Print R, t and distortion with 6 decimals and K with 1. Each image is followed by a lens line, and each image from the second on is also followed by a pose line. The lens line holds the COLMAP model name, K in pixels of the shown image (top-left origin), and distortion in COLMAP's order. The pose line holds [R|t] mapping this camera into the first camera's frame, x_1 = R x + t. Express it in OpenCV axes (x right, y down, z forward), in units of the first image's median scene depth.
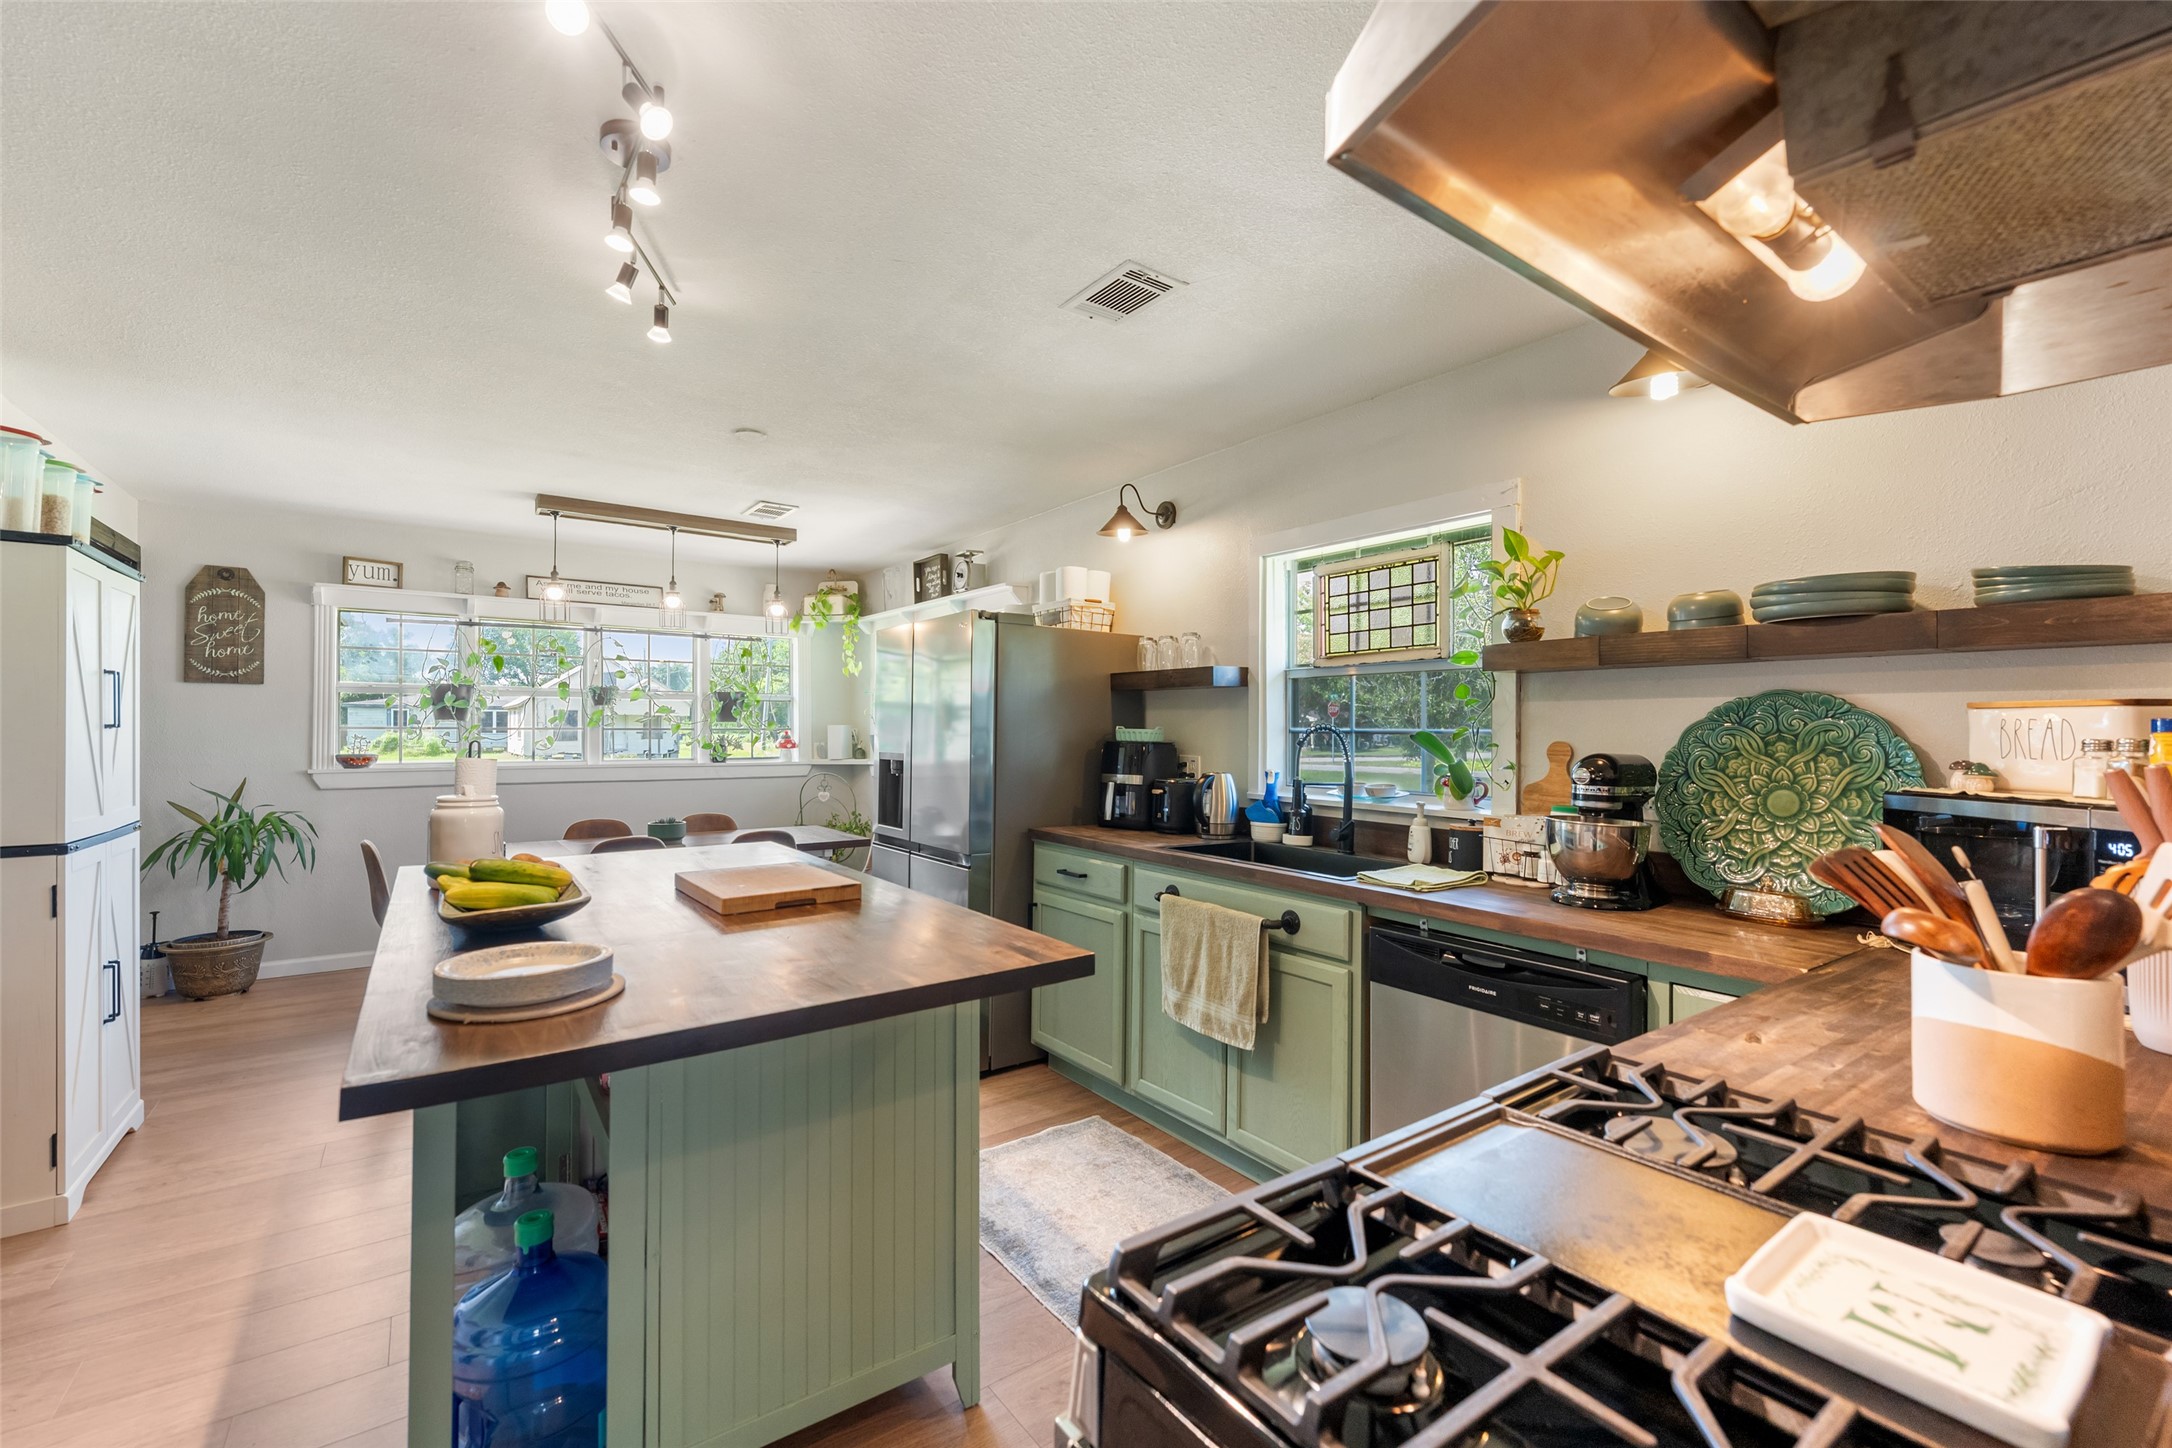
lens RADIAL K [[915.8, 0, 1087.6], [0, 915.8, 715.5], [0, 0, 1]] dist [0.000041, -0.000413]
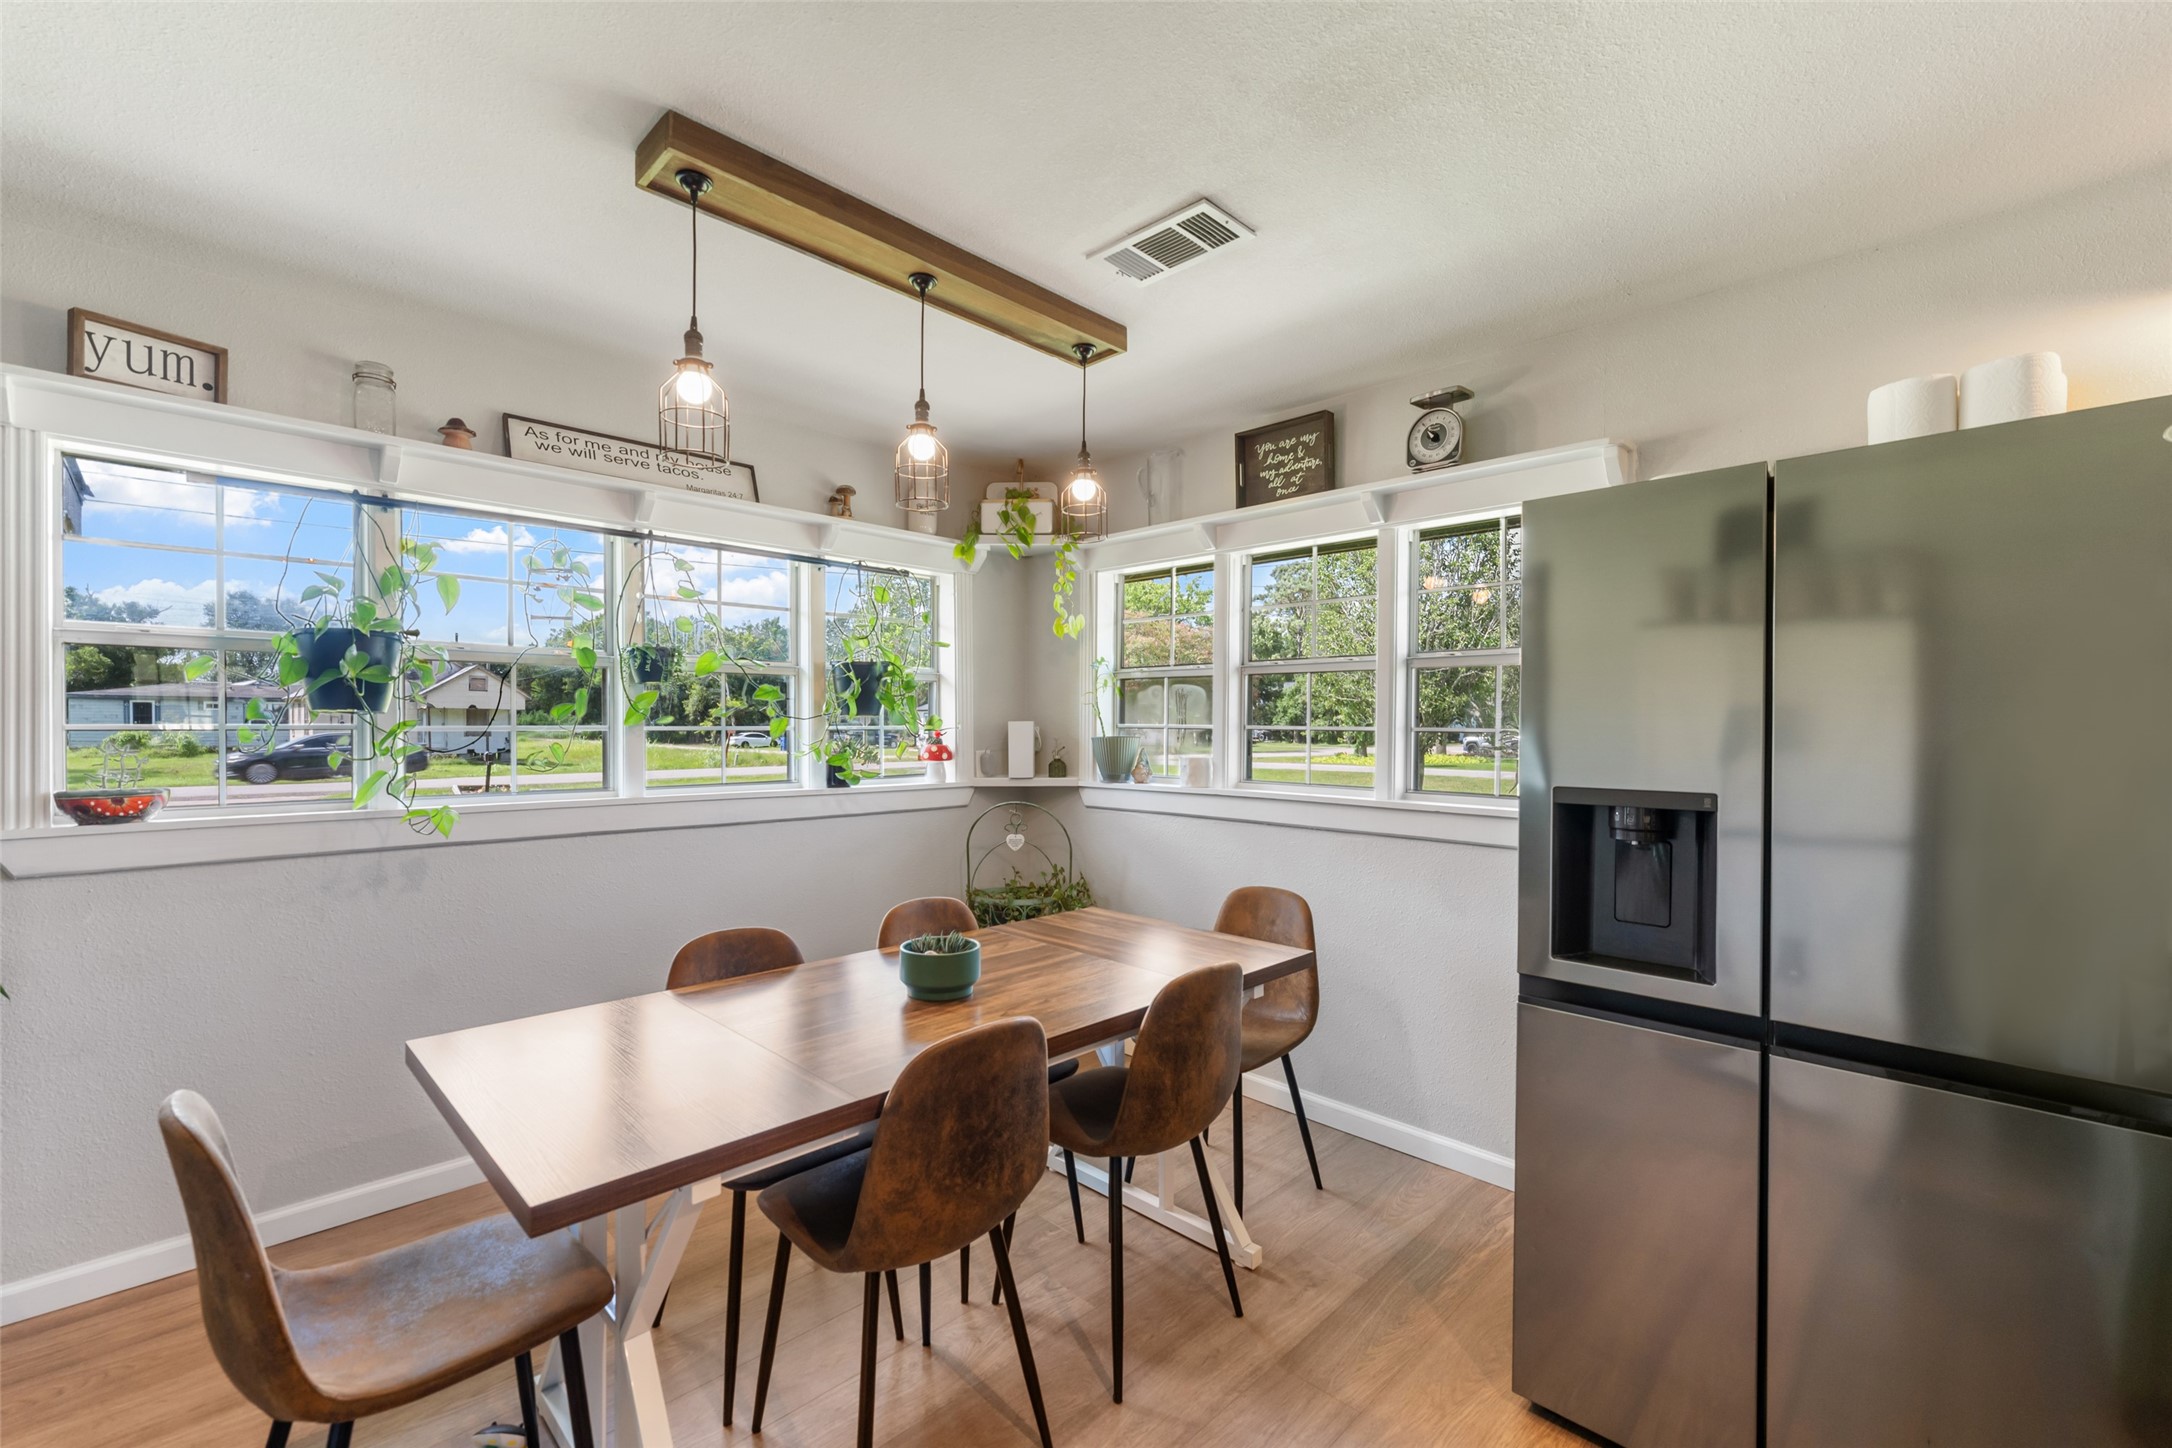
lens RADIAL K [[915.8, 0, 1081.4], [0, 915.8, 727.3], [0, 0, 1]] dist [0.000041, -0.000413]
pose [[0.987767, -0.000344, 0.155938, -0.374661], [-0.002057, 0.999882, 0.015241, 0.005592], [-0.155924, -0.015375, 0.987649, 0.455492]]
